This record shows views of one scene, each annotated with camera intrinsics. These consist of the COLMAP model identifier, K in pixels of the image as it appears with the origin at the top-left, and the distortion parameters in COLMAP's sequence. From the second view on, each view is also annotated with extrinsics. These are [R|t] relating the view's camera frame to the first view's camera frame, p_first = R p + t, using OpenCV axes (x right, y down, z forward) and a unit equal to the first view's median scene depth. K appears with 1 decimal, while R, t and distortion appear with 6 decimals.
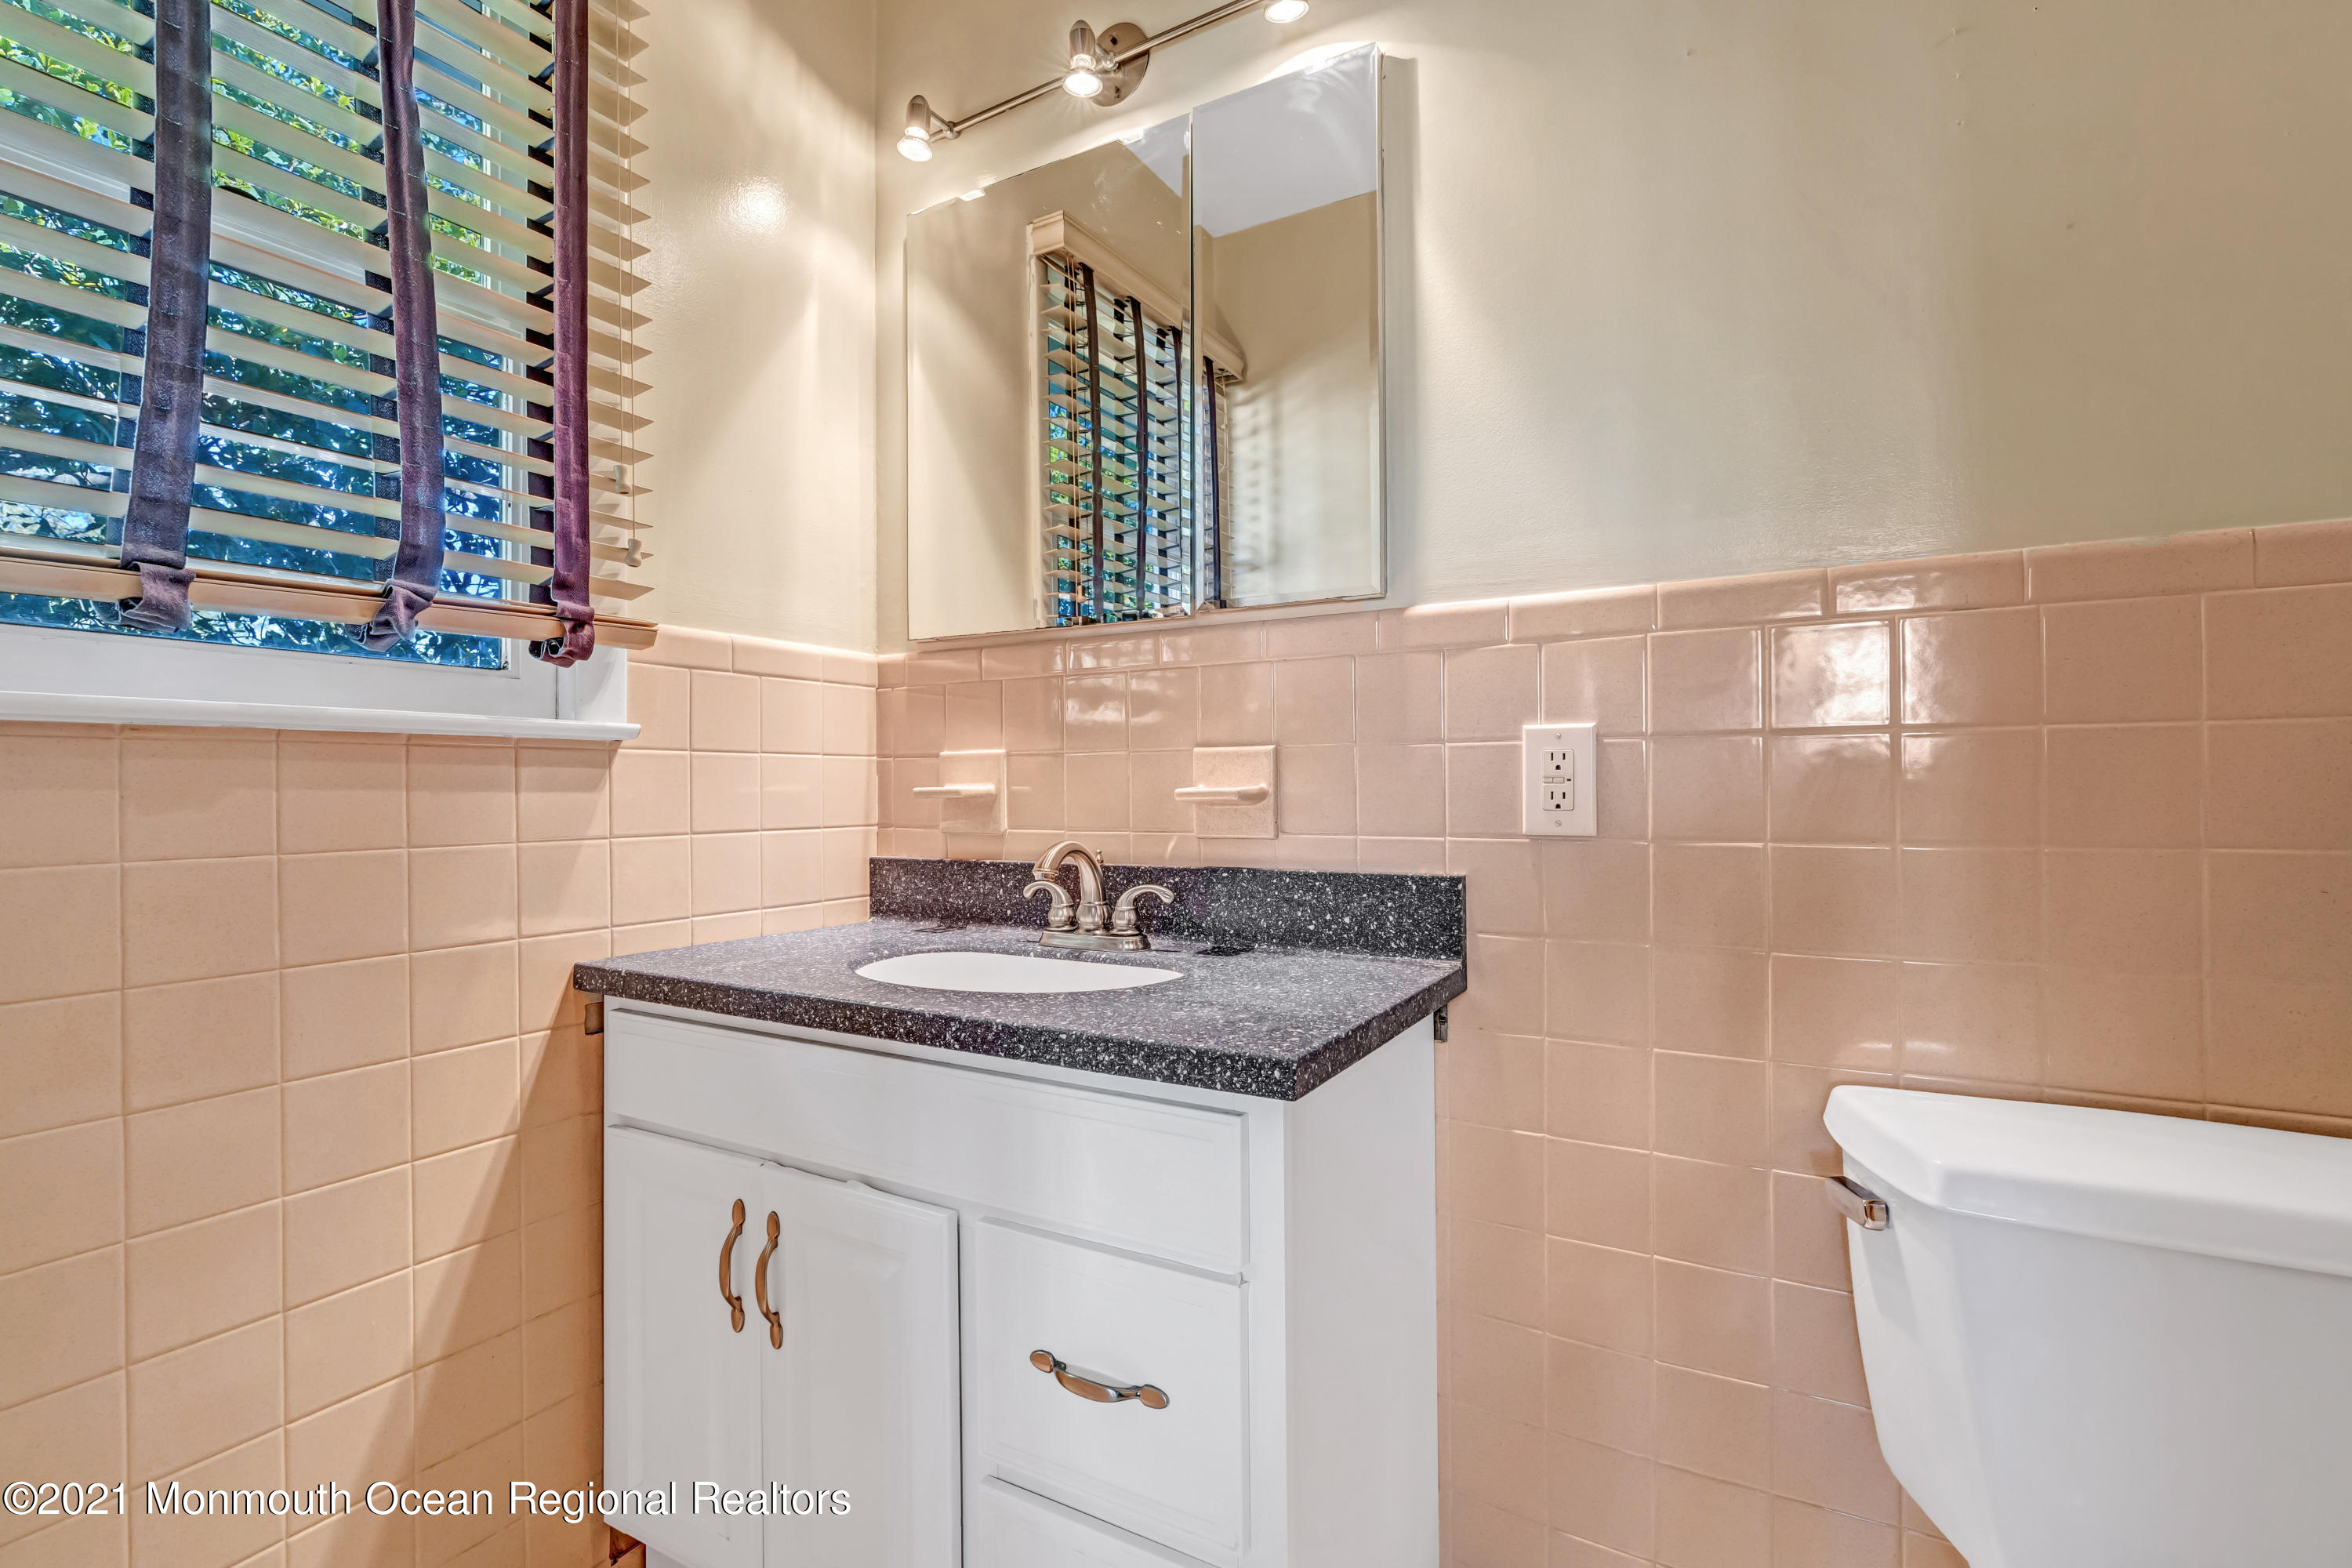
lens RADIAL K [[1060.5, 0, 1176.3], [0, 1060.5, 783.2], [0, 0, 1]] dist [0.000837, 0.000711]
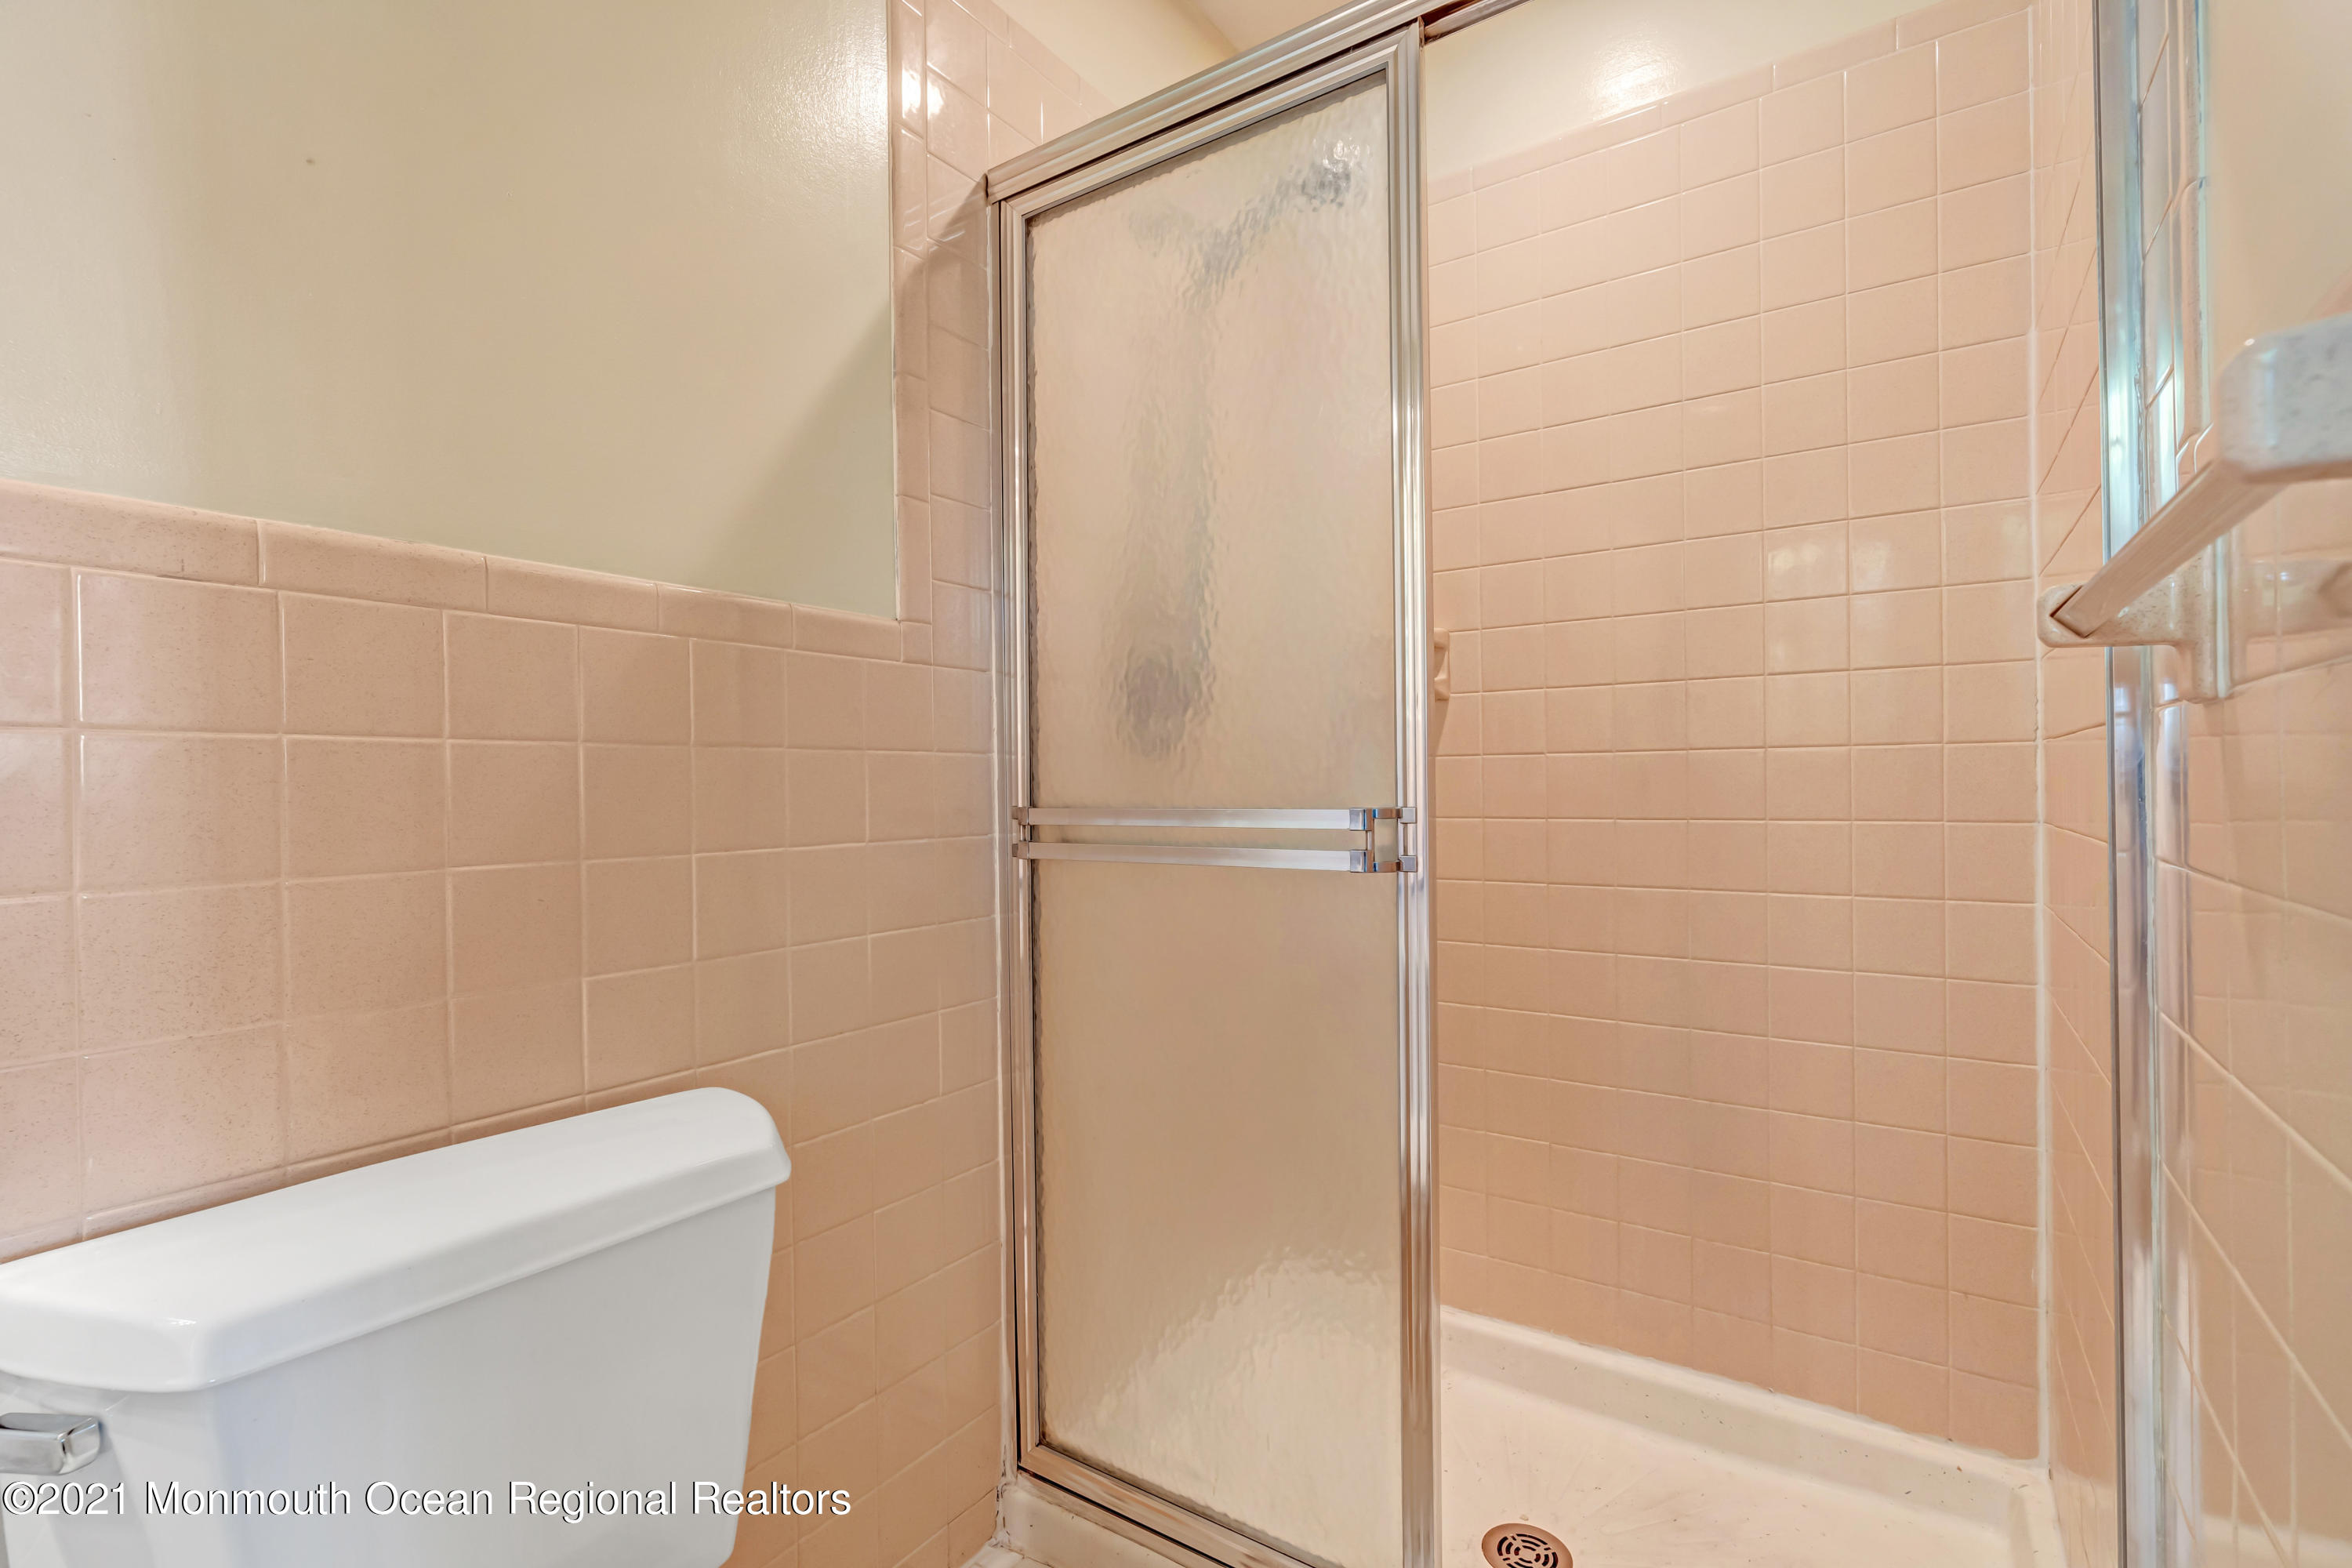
lens RADIAL K [[1060.5, 0, 1176.3], [0, 1060.5, 786.7], [0, 0, 1]] dist [0.000837, 0.000711]
pose [[0.077104, 0.005113, 0.997010, 0.035093], [0.008276, 0.999949, -0.005768, -0.002943], [-0.996989, 0.008696, 0.077058, 0.244411]]
